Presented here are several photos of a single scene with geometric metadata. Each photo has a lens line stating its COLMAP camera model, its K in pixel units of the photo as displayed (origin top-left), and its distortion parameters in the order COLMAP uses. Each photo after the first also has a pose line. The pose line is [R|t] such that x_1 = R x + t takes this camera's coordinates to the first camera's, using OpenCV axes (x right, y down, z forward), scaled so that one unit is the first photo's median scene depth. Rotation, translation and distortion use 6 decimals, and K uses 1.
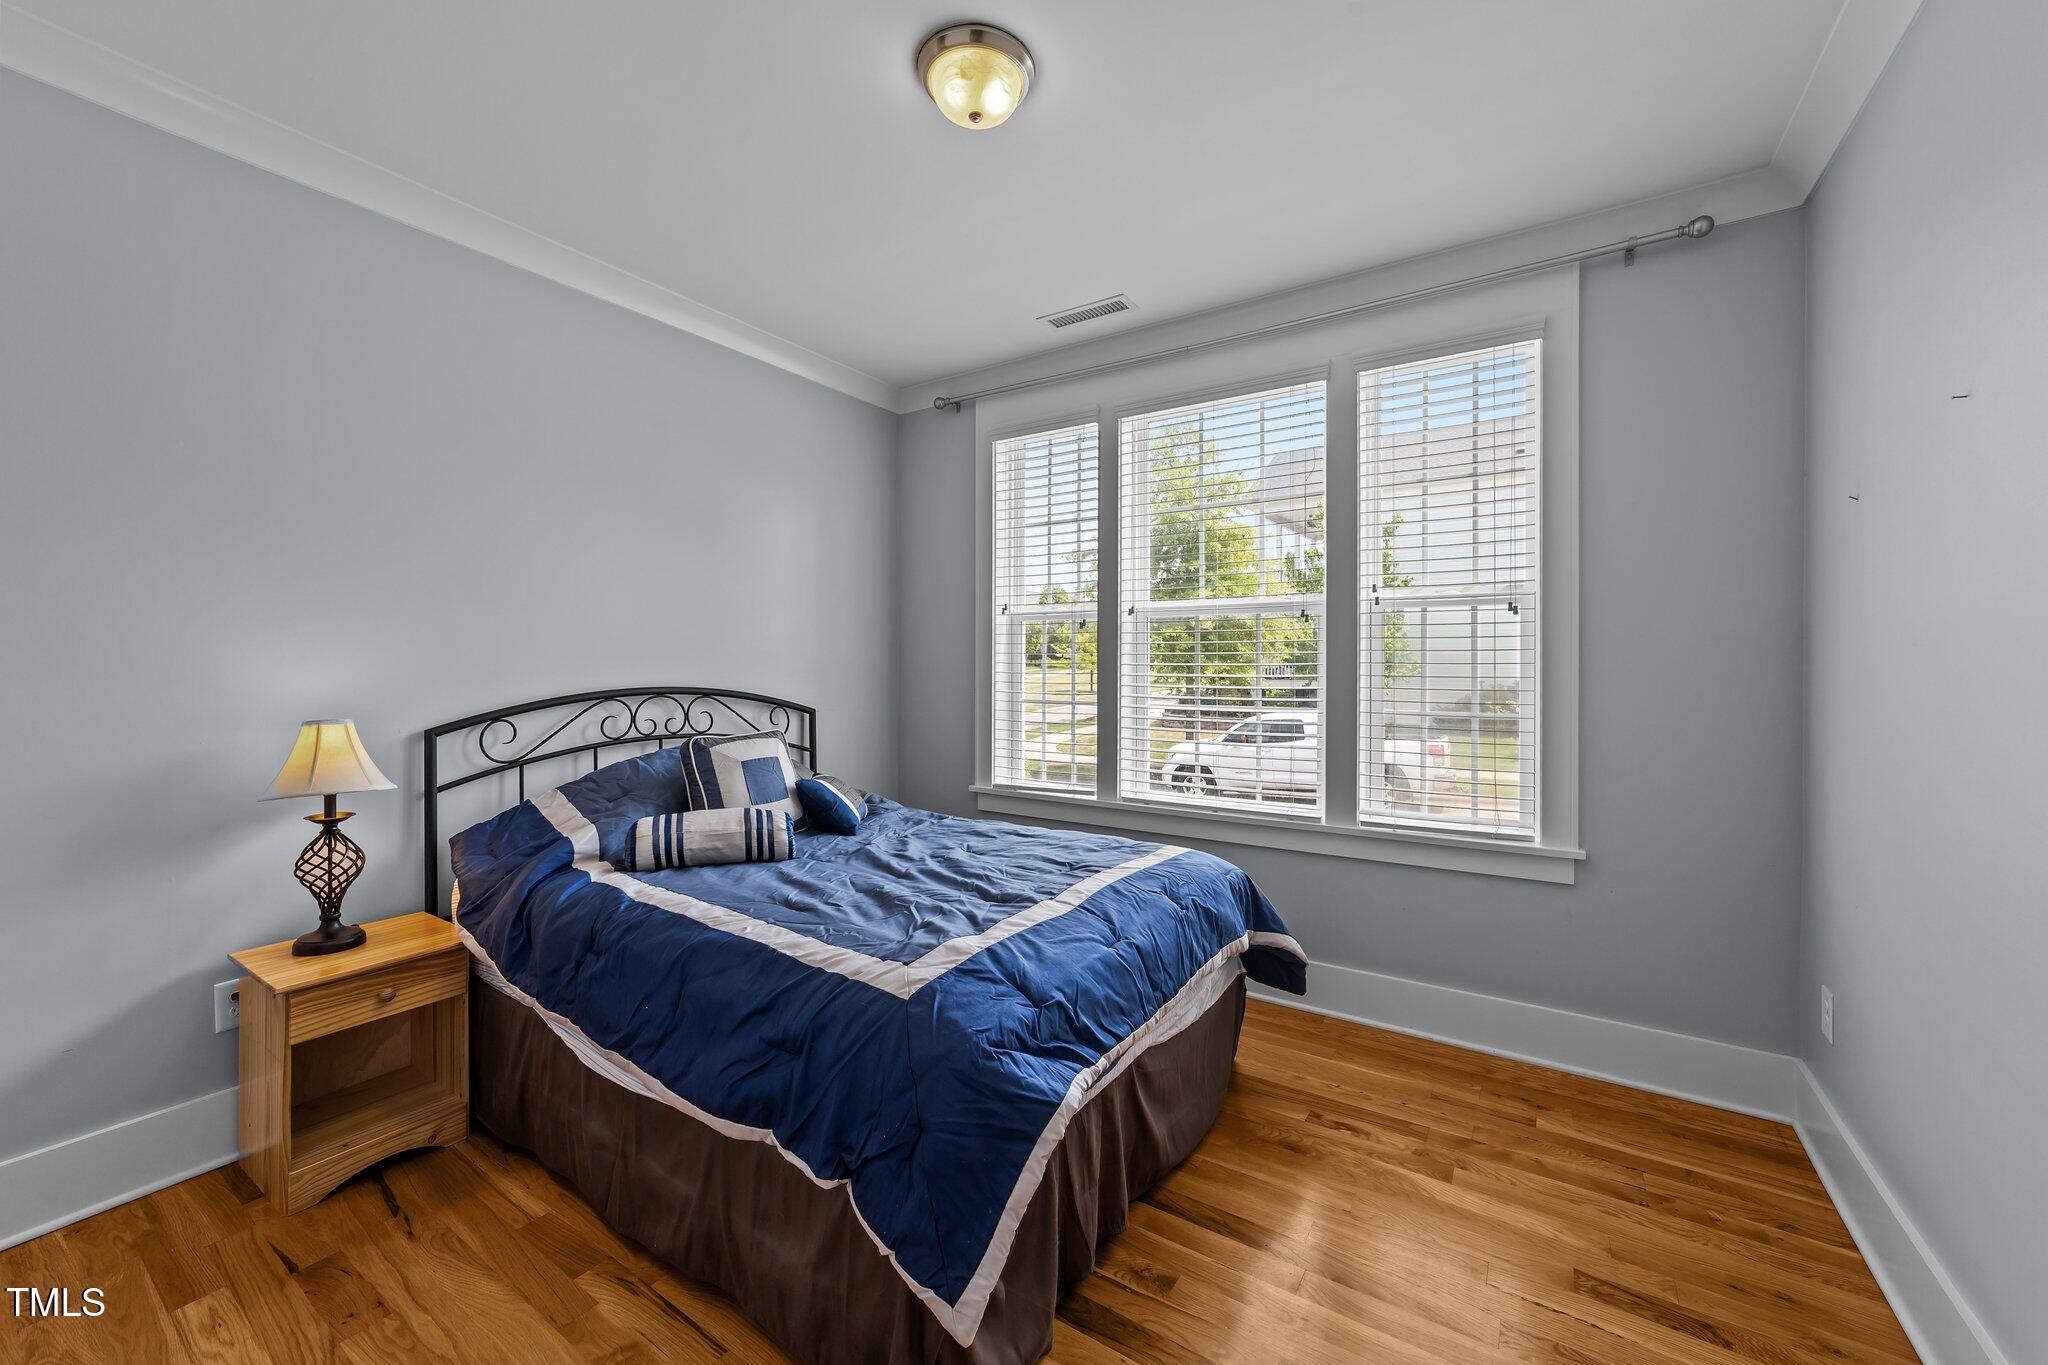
lens RADIAL K [[790.1, 0, 1014.6], [0, 790.1, 668.0], [0, 0, 1]] dist [0.004474, 0.000319]
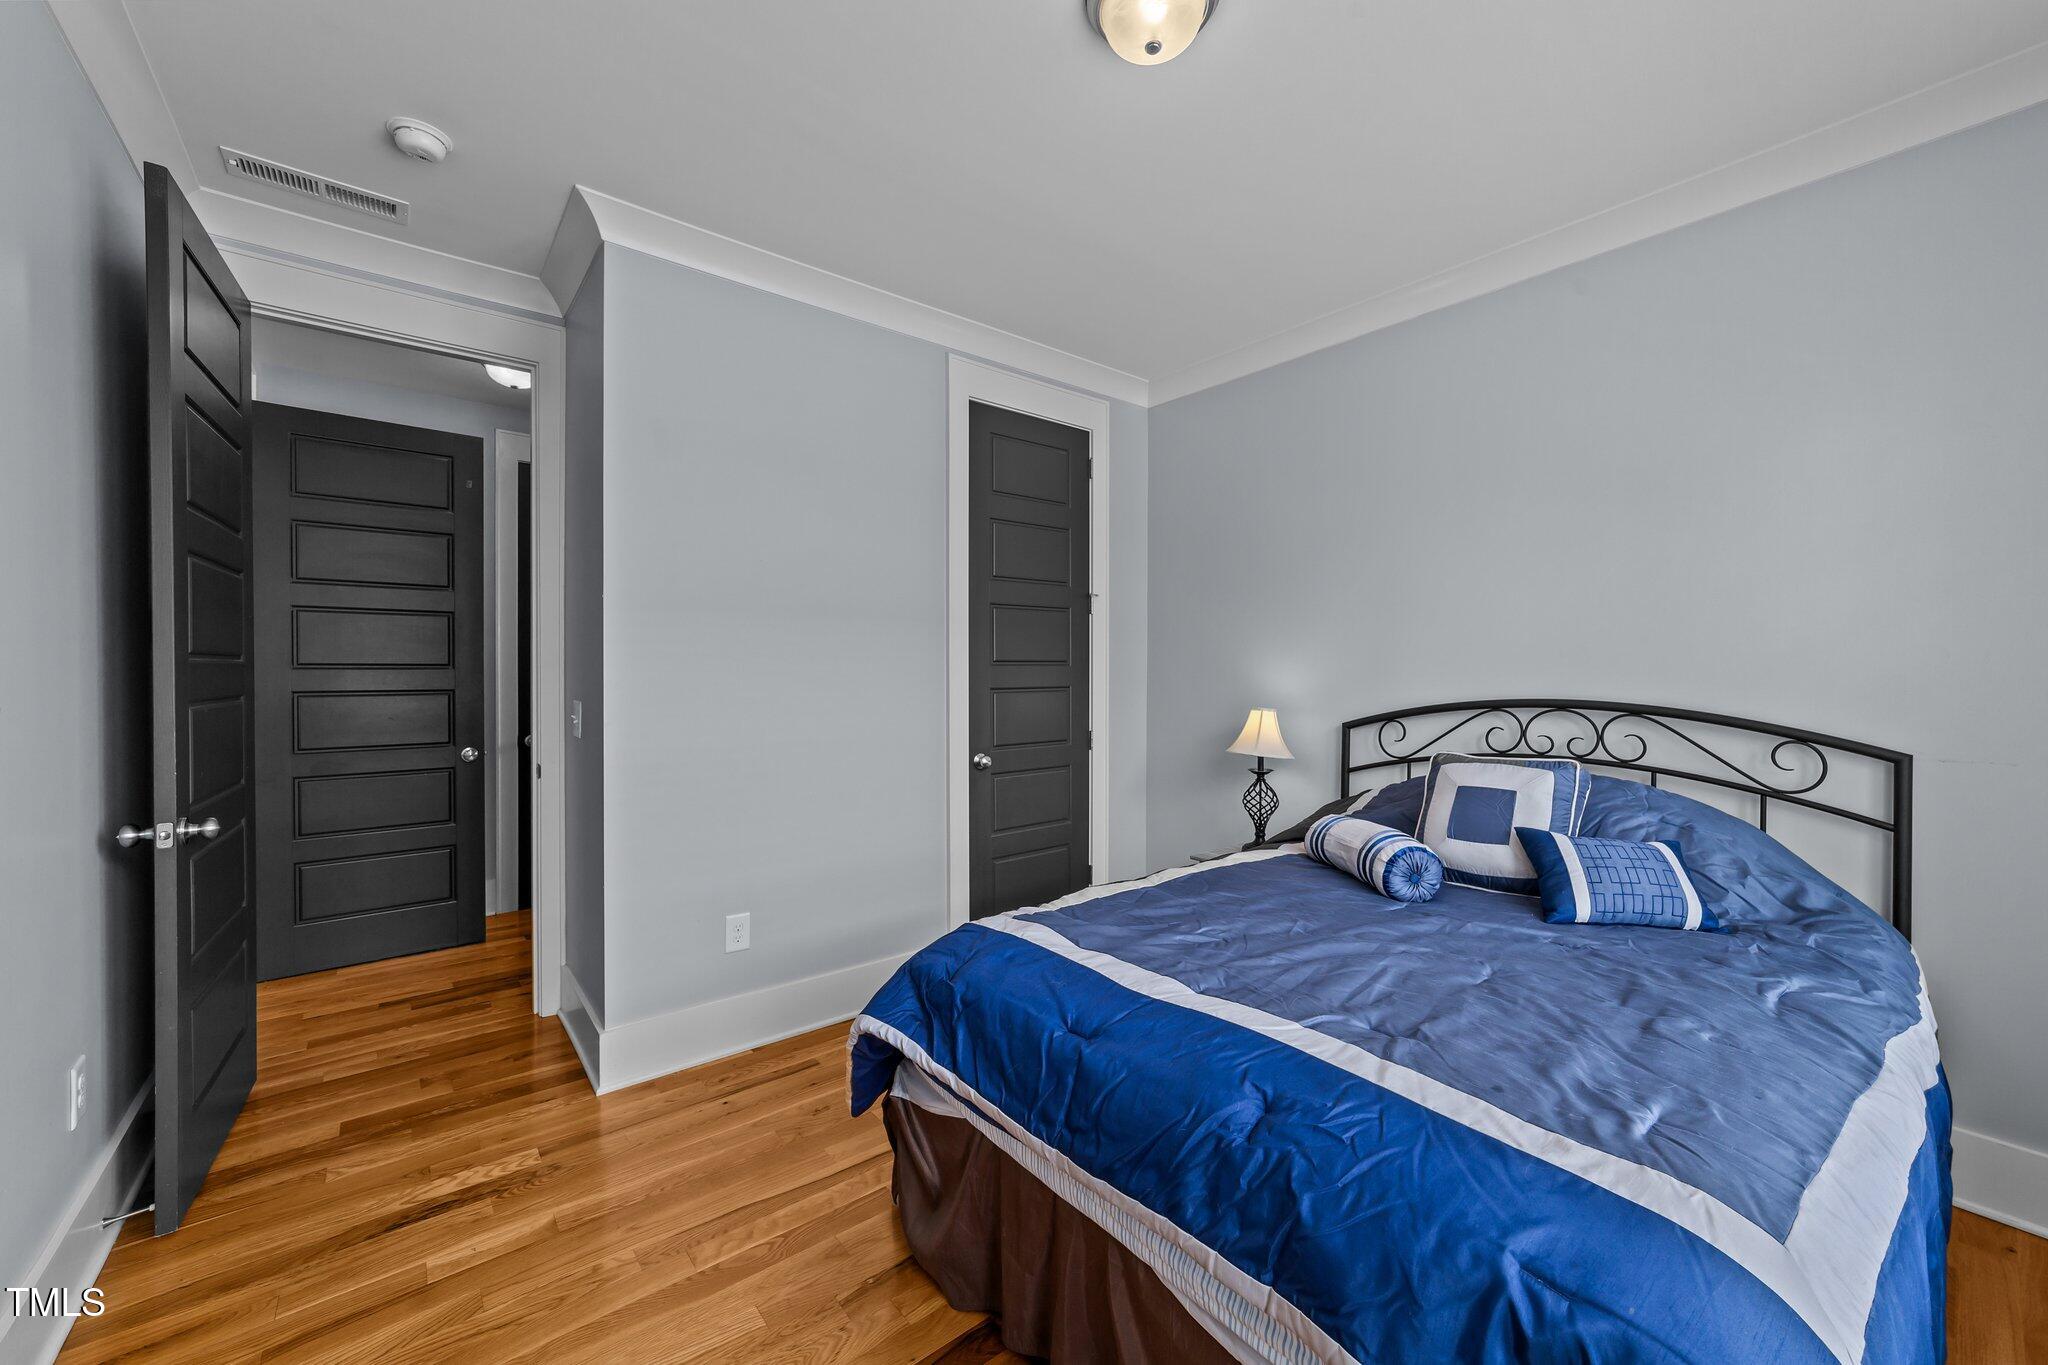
lens RADIAL K [[790.1, 0, 1023.0], [0, 790.1, 683.6], [0, 0, 1]] dist [0.004474, 0.000319]
pose [[-0.327004, 0.002919, -0.945019, 0.578397], [-0.005198, 0.999975, 0.004887, 0.006222], [0.945009, 0.006511, -0.326980, 0.769570]]
